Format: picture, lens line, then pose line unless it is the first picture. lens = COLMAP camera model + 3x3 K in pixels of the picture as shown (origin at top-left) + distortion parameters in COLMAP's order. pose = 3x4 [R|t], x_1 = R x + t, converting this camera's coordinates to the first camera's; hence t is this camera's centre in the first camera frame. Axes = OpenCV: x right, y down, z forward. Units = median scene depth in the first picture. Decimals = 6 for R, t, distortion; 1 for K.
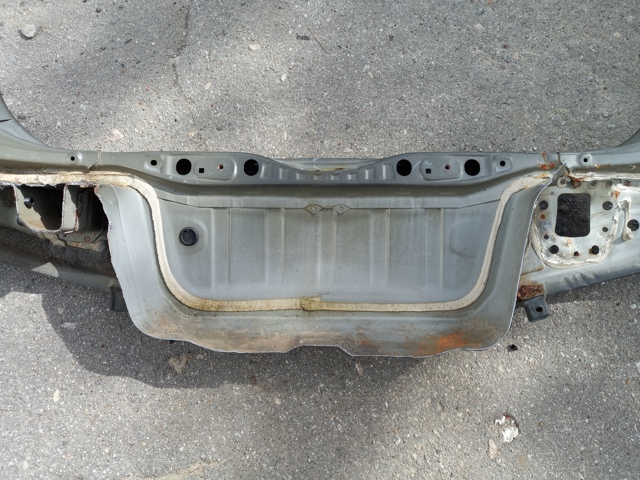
lens RADIAL K [[465.6, 0, 324.3], [0, 465.6, 245.5], [0, 0, 1]] dist [0.058676, -0.049945]
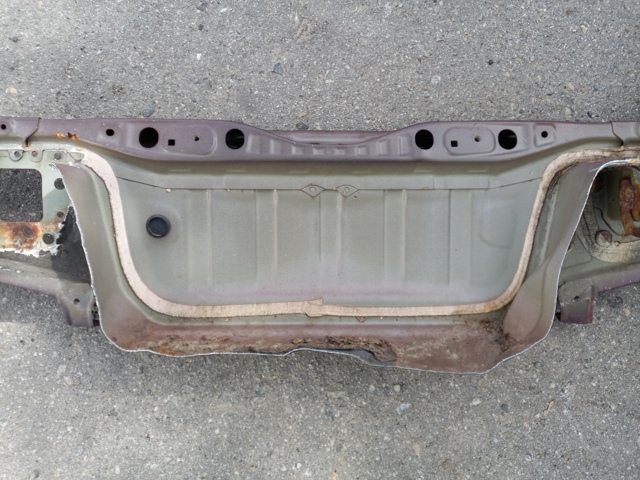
lens RADIAL K [[465.6, 0, 328.9], [0, 465.6, 245.2], [0, 0, 1]] dist [0.058676, -0.049945]
pose [[0.986753, -0.160861, -0.021032, 0.630896], [0.162226, 0.979276, 0.121245, -0.690014], [0.001093, -0.123051, 0.992400, 0.368258]]
